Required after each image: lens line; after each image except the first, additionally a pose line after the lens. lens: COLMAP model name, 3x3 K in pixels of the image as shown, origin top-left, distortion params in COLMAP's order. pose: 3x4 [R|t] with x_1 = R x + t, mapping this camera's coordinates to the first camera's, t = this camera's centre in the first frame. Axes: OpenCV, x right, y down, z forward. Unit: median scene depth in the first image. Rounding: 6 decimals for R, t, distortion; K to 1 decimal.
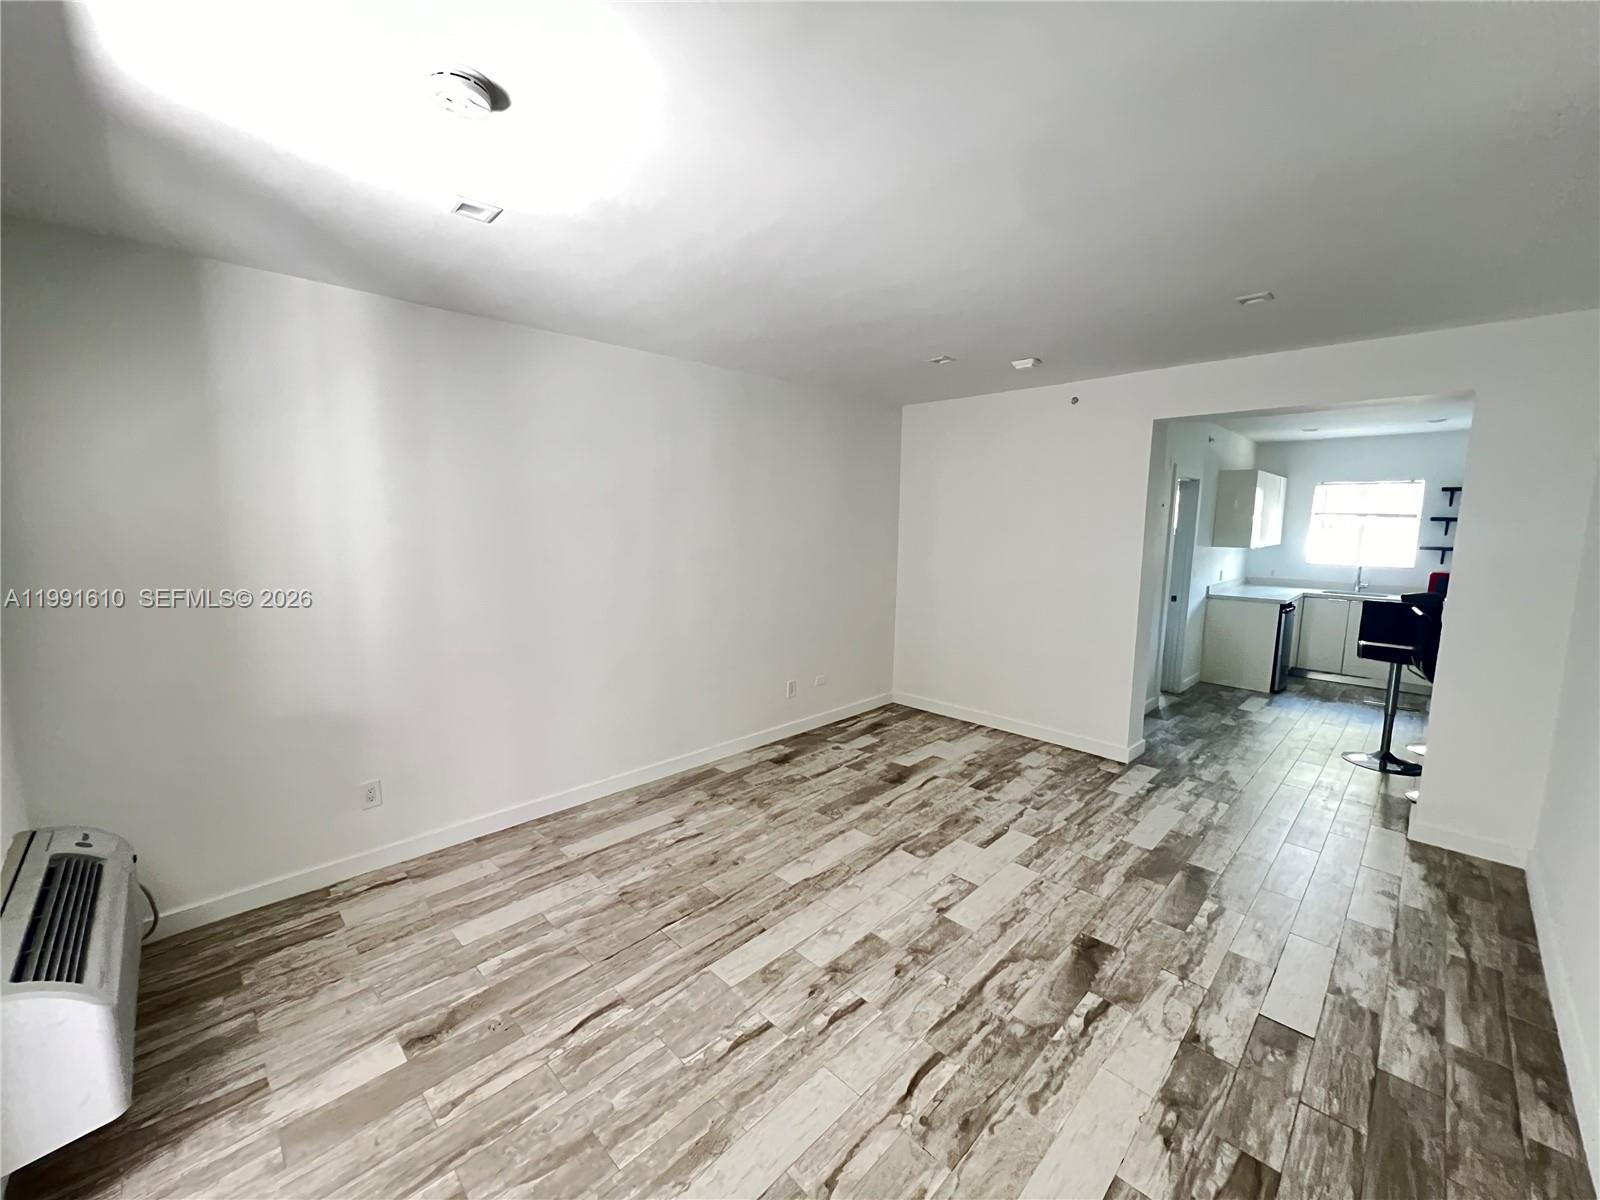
lens RADIAL K [[641.0, 0, 798.0], [0, 641.0, 598.3], [0, 0, 1]] dist [0.000000, 0.000276]
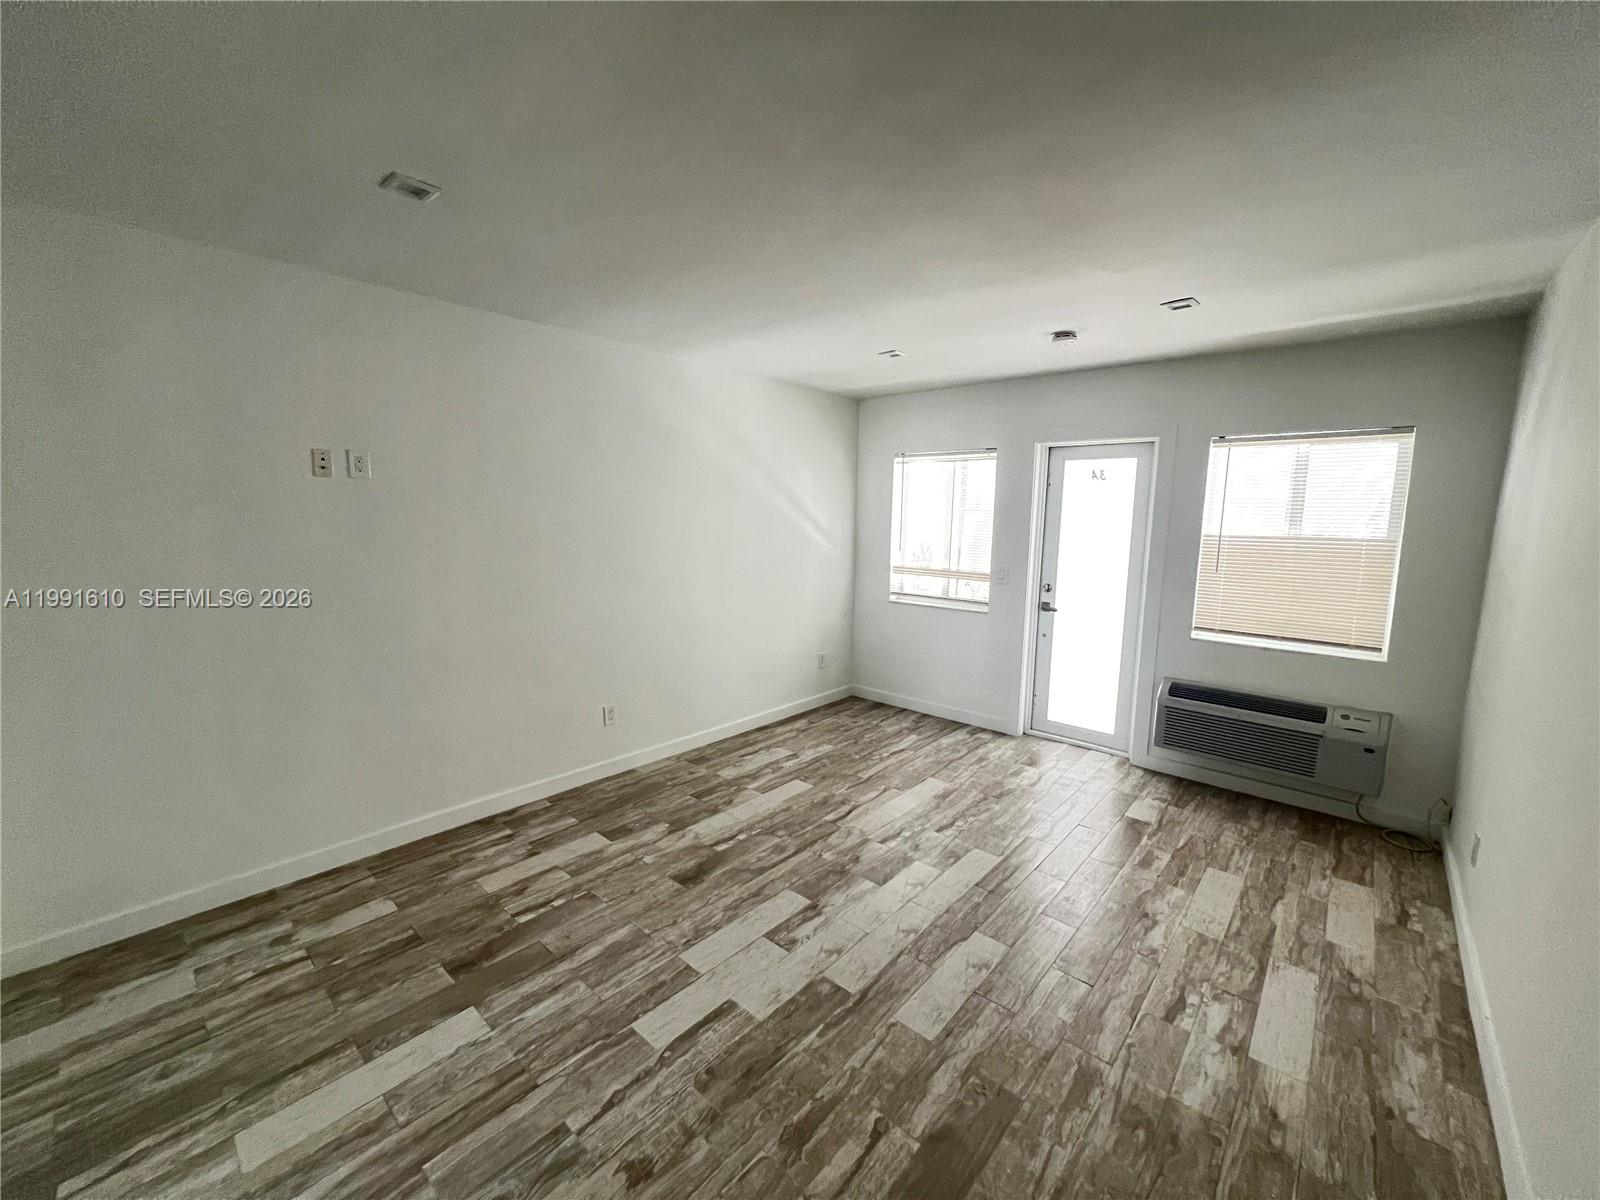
lens RADIAL K [[641.0, 0, 801.2], [0, 641.0, 599.2], [0, 0, 1]] dist [0.000000, 0.000276]
pose [[-0.997487, -0.015105, -0.069219, 0.328644], [-0.032715, 0.964811, 0.260901, -0.233464], [0.062842, 0.262510, -0.962881, 1.888607]]
